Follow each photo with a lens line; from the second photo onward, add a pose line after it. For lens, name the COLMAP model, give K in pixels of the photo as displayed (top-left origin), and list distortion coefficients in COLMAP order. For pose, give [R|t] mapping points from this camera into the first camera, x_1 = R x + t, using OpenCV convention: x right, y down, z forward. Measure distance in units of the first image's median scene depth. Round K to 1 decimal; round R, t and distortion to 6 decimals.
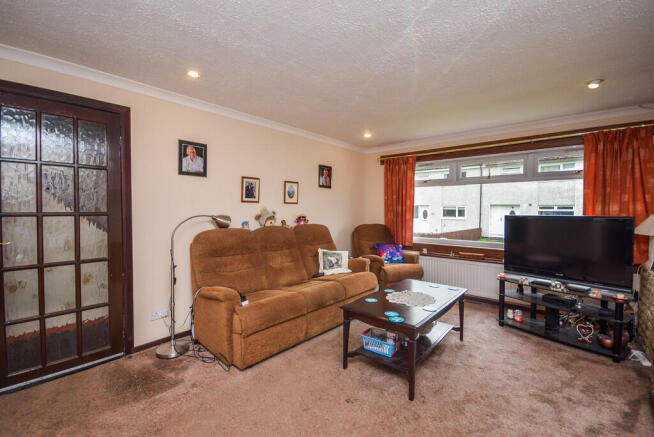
lens RADIAL K [[292.7, 0, 323.9], [0, 292.7, 217.1], [0, 0, 1]] dist [0.000486, -0.006789]
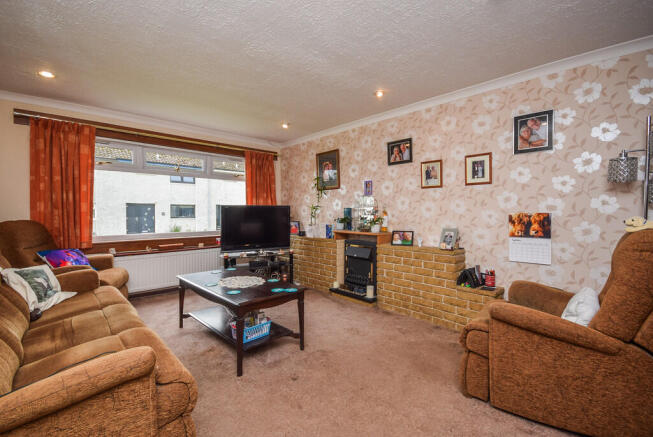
lens RADIAL K [[291.5, 0, 330.3], [0, 291.5, 217.5], [0, 0, 1]] dist [-0.002283, -0.000743]
pose [[0.069348, -0.025282, 0.997272, -0.485134], [0.024245, 0.999426, 0.023651, 0.024090], [-0.997298, 0.022539, 0.069921, 0.425064]]
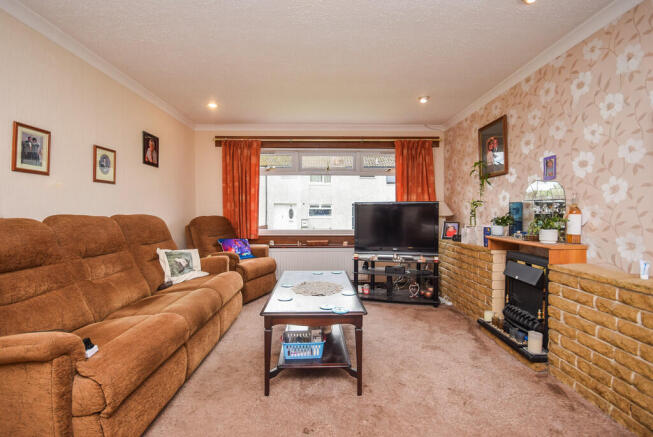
lens RADIAL K [[294.9, 0, 326.5], [0, 294.9, 218.5], [0, 0, 1]] dist [0.001576, -0.007063]
pose [[0.735974, -0.021825, 0.676658, -0.204485], [0.021345, 0.999731, 0.009030, 0.038735], [-0.676673, 0.007797, 0.736242, 0.214306]]
